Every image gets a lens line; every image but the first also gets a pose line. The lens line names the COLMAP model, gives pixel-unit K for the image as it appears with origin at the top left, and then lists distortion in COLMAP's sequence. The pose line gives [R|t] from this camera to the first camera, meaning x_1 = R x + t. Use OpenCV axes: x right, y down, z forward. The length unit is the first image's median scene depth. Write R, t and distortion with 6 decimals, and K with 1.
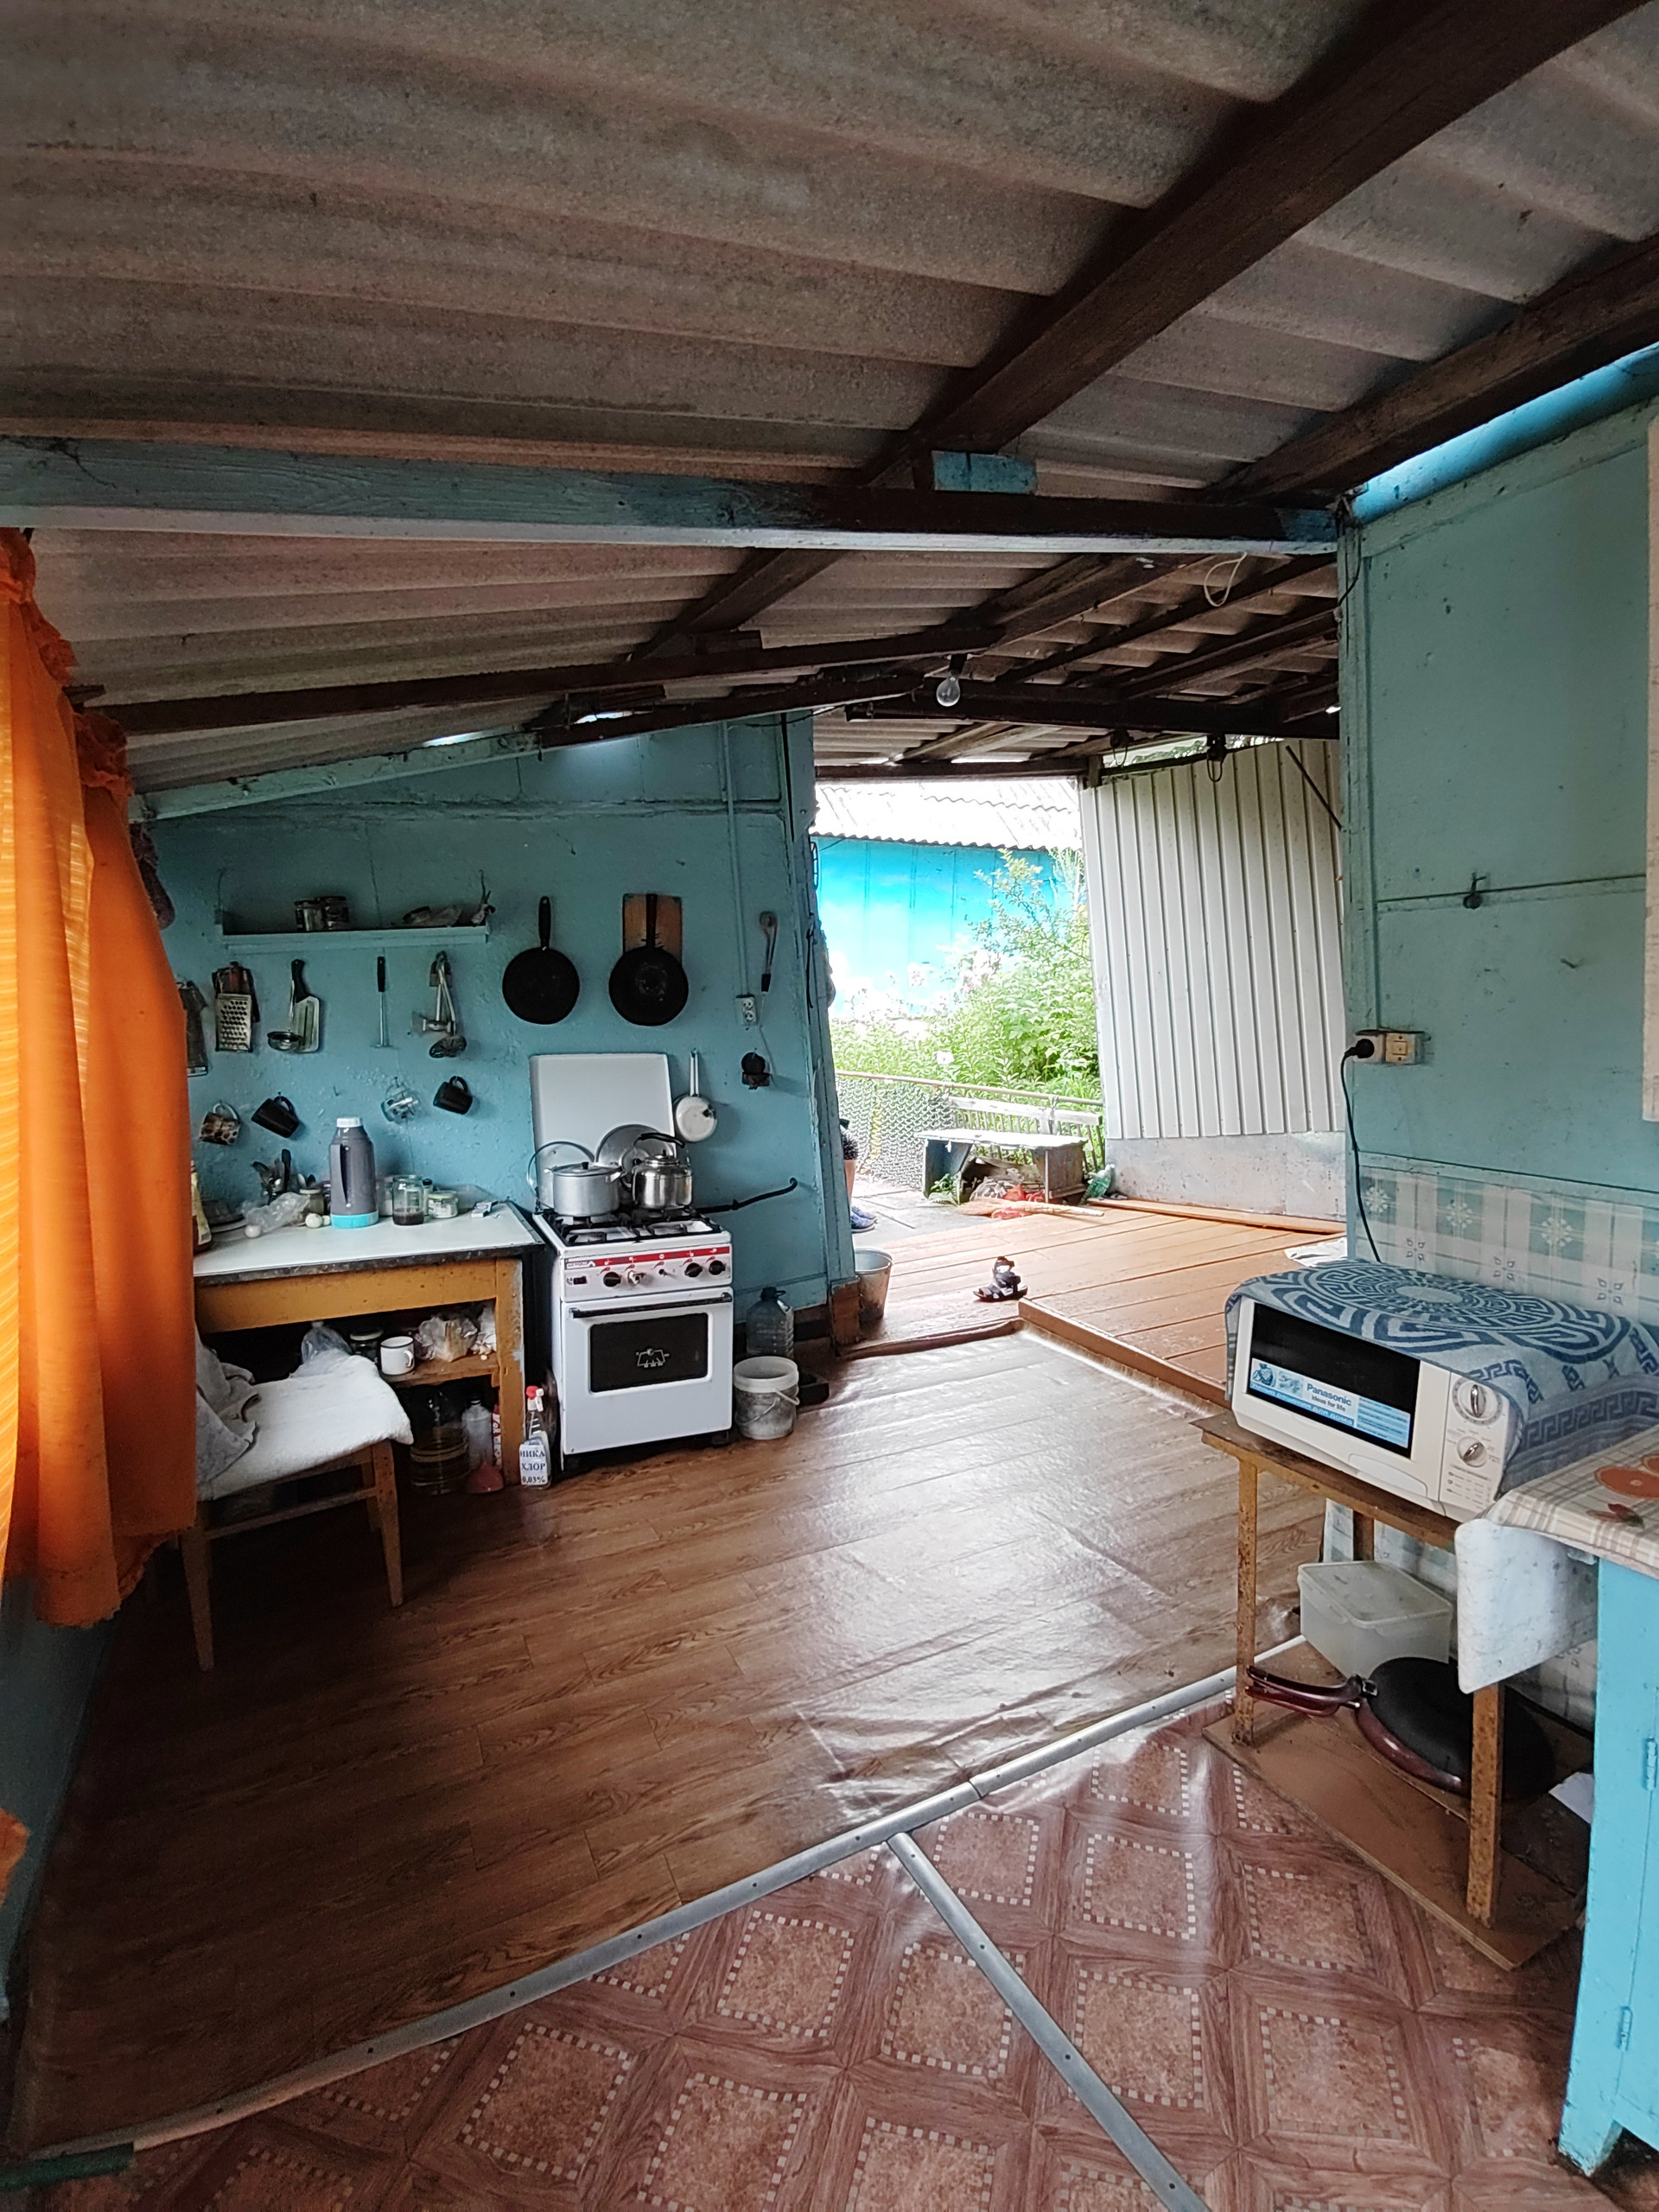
lens RADIAL K [[1026.6, 0, 848.6], [0, 1026.6, 1092.7], [0, 0, 1]] dist [-0.001579, -0.000808]
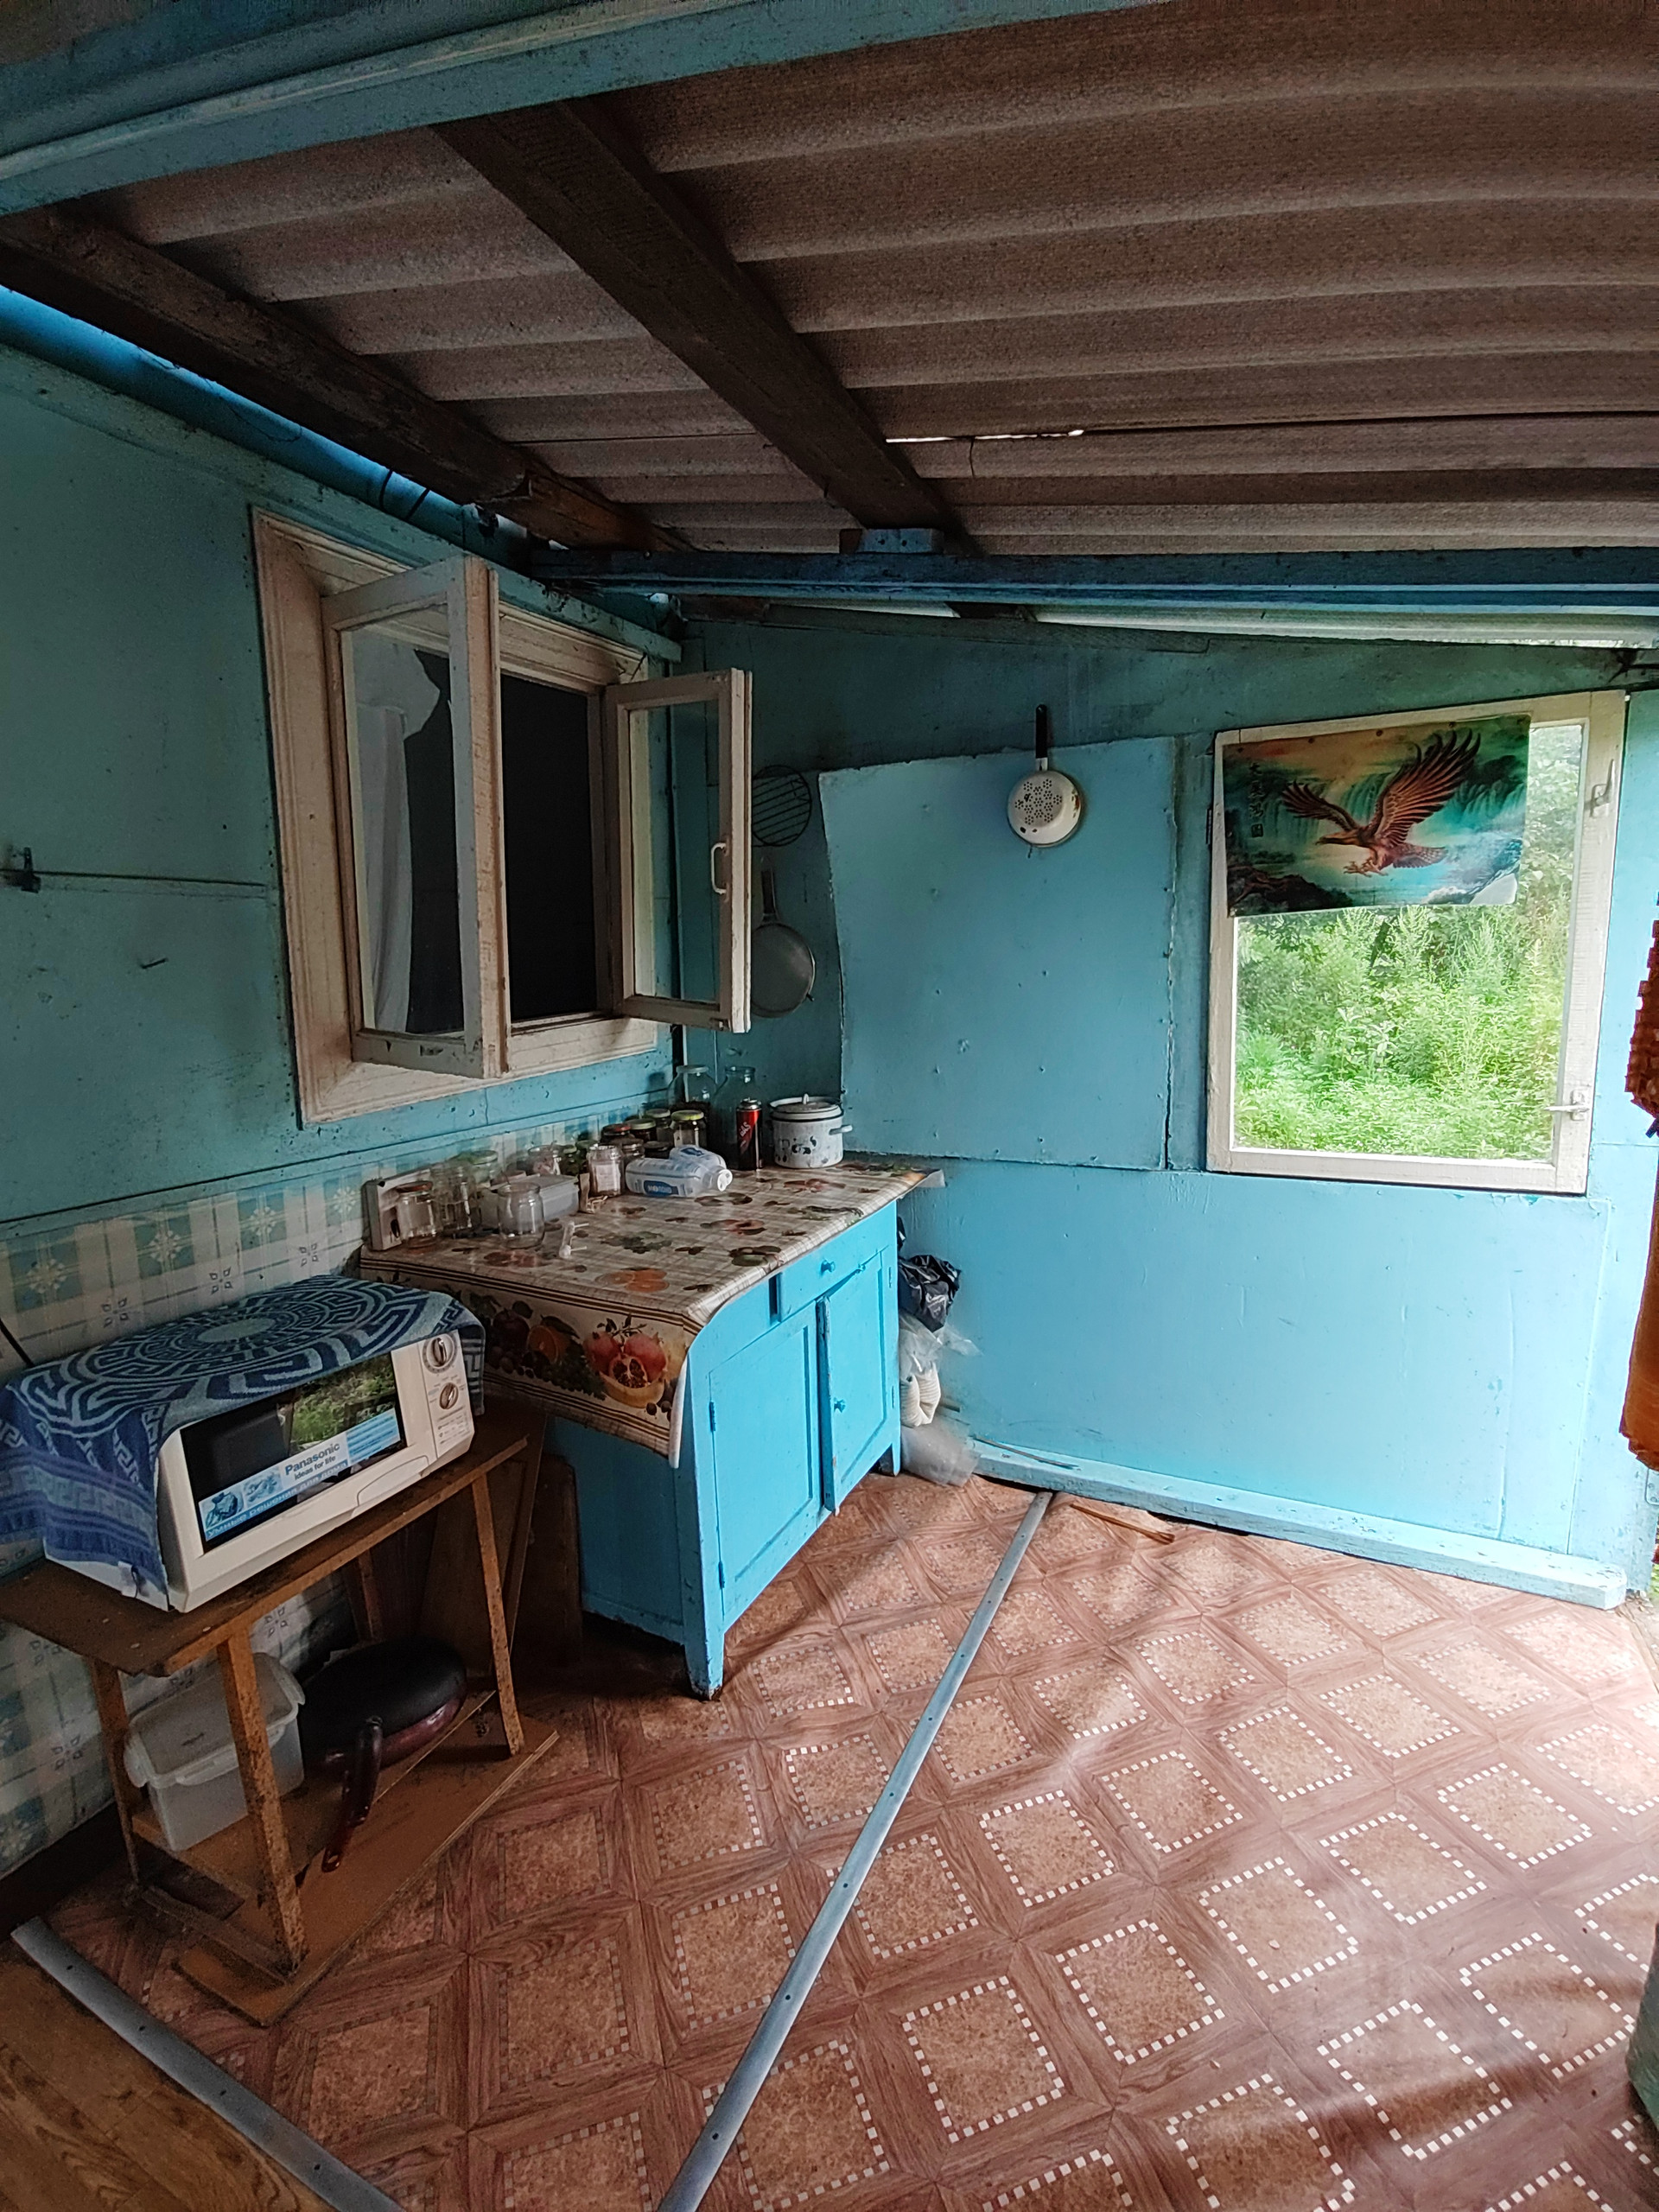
lens RADIAL K [[1026.6, 0, 849.3], [0, 1026.6, 1098.6], [0, 0, 1]] dist [-0.001579, -0.000808]
pose [[-0.575071, -0.080588, 0.814125, -0.517278], [0.109151, 0.978682, 0.173977, -0.112068], [-0.810790, 0.188911, -0.554015, 1.171754]]
